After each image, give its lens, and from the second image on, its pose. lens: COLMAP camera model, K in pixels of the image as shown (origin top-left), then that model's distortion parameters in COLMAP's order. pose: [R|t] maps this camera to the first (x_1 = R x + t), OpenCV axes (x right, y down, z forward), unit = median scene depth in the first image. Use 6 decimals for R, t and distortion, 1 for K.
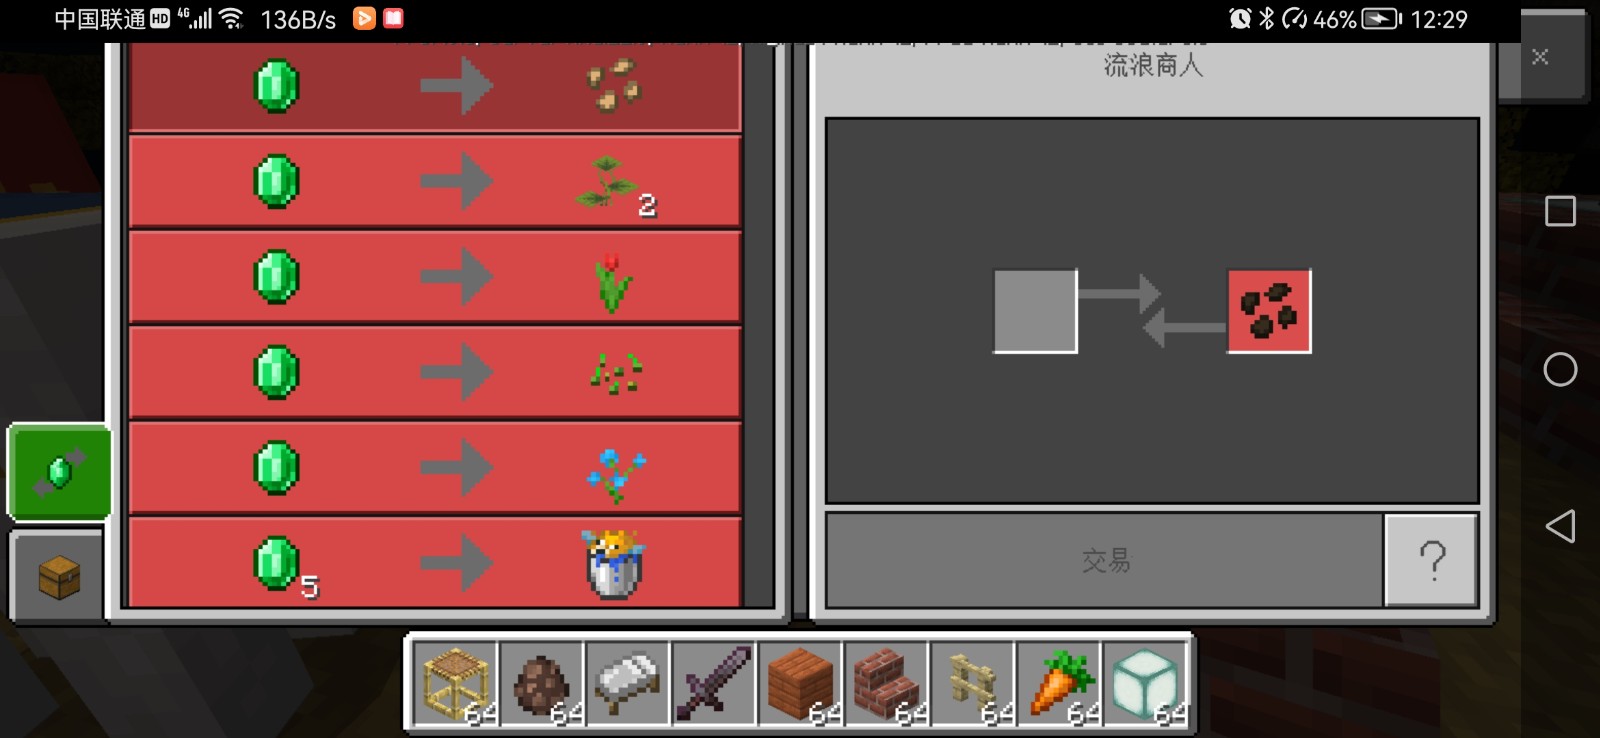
lens RADIAL K [[569.2, 0, 800.0], [0, 569.2, 369.0], [0, 0, 1]] dist [-0.000323, -0.000038]
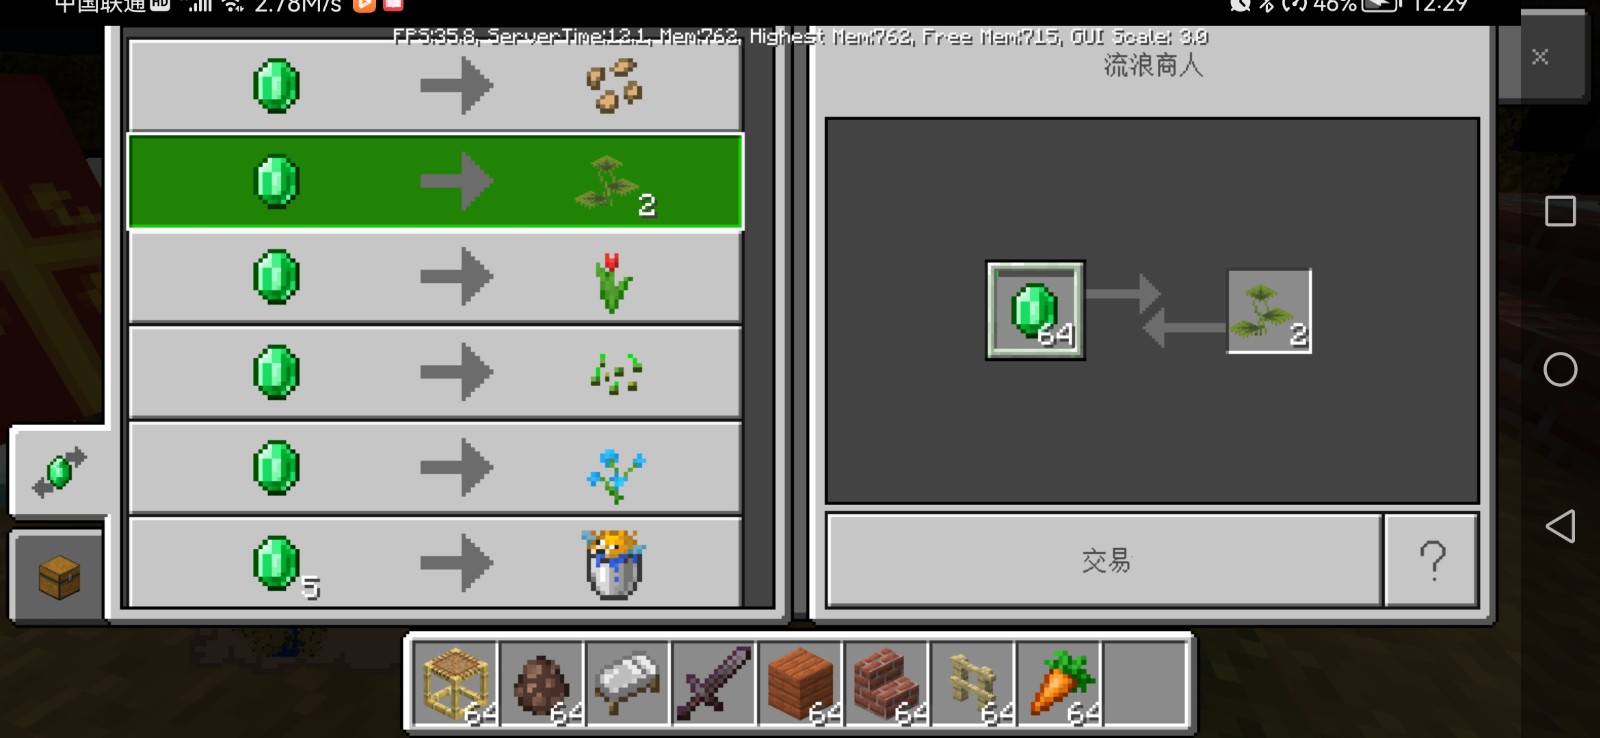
lens RADIAL K [[569.2, 0, 800.0], [0, 569.2, 369.0], [0, 0, 1]] dist [-0.000323, -0.000038]
pose [[1.000000, 0.000196, -0.000091, -0.000065], [-0.000196, 1.000000, -0.000490, -0.167468], [0.000091, 0.000490, 1.000000, 0.000456]]
